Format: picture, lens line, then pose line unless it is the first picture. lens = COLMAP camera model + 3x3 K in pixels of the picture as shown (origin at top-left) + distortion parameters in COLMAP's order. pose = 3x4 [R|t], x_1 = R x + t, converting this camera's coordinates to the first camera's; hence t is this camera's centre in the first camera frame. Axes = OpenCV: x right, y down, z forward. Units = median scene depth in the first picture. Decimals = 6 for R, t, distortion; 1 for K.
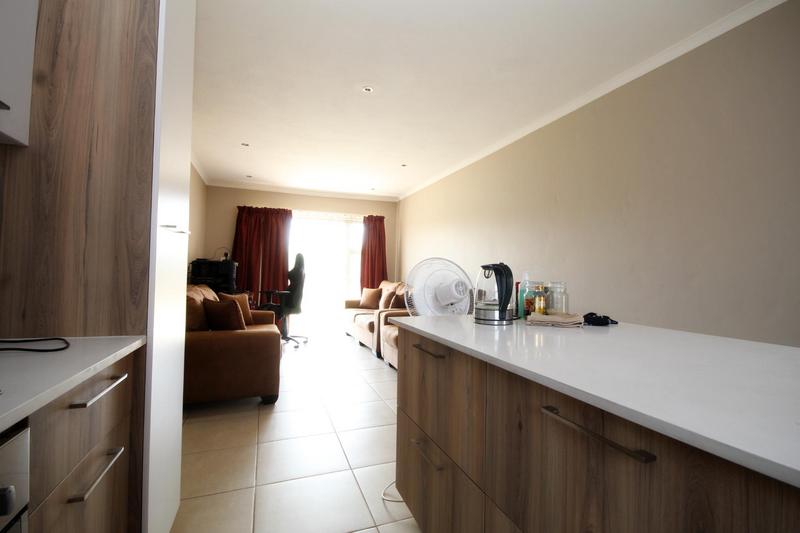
lens RADIAL K [[369.6, 0, 407.4], [0, 369.6, 266.1], [0, 0, 1]] dist [0.005323, -0.011739]
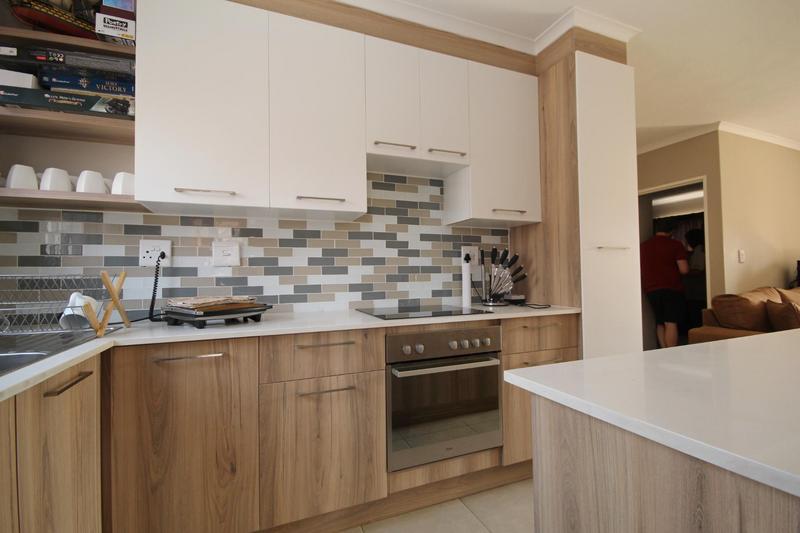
lens RADIAL K [[373.9, 0, 404.1], [0, 373.9, 266.2], [0, 0, 1]] dist [-0.000200, -0.011824]
pose [[0.025405, -0.044308, -0.998695, 0.186979], [0.034246, 0.998469, -0.043427, 0.003613], [0.999090, -0.033098, 0.026883, 0.009112]]
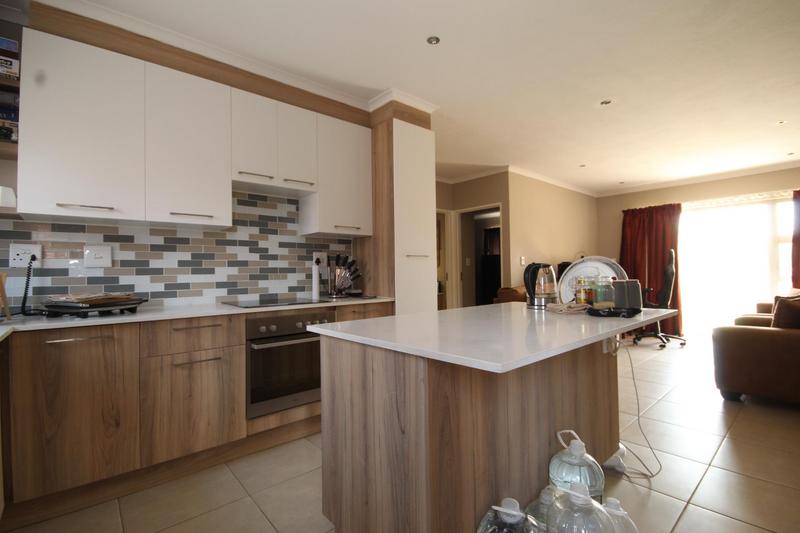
lens RADIAL K [[369.6, 0, 407.4], [0, 369.6, 266.1], [0, 0, 1]] dist [0.005323, -0.011739]
pose [[0.353347, -0.039370, -0.934664, 0.299822], [0.039103, 0.998862, -0.027291, 0.004955], [0.934675, -0.026905, 0.354485, 0.020901]]
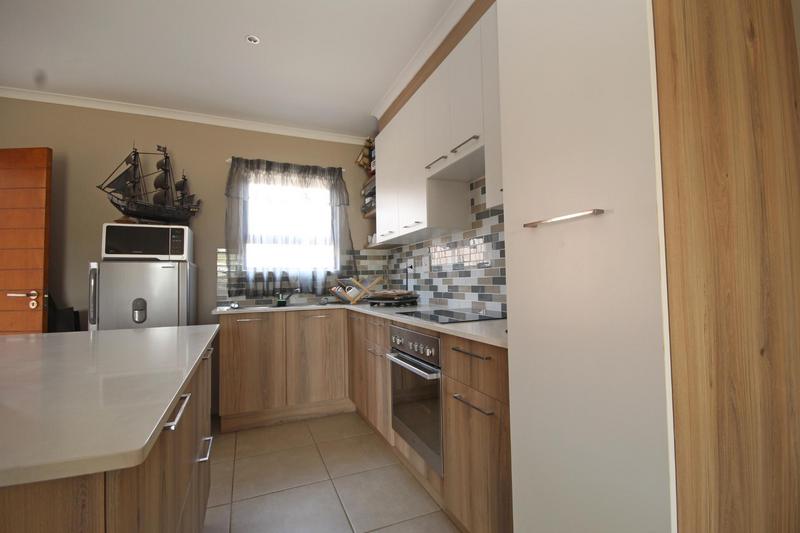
lens RADIAL K [[369.6, 0, 407.4], [0, 369.6, 266.1], [0, 0, 1]] dist [0.005323, -0.011739]
pose [[-0.999233, -0.000776, -0.039160, -0.060918], [0.001520, 0.998282, -0.058569, 0.005294], [0.039138, -0.058584, -0.997515, 0.325470]]
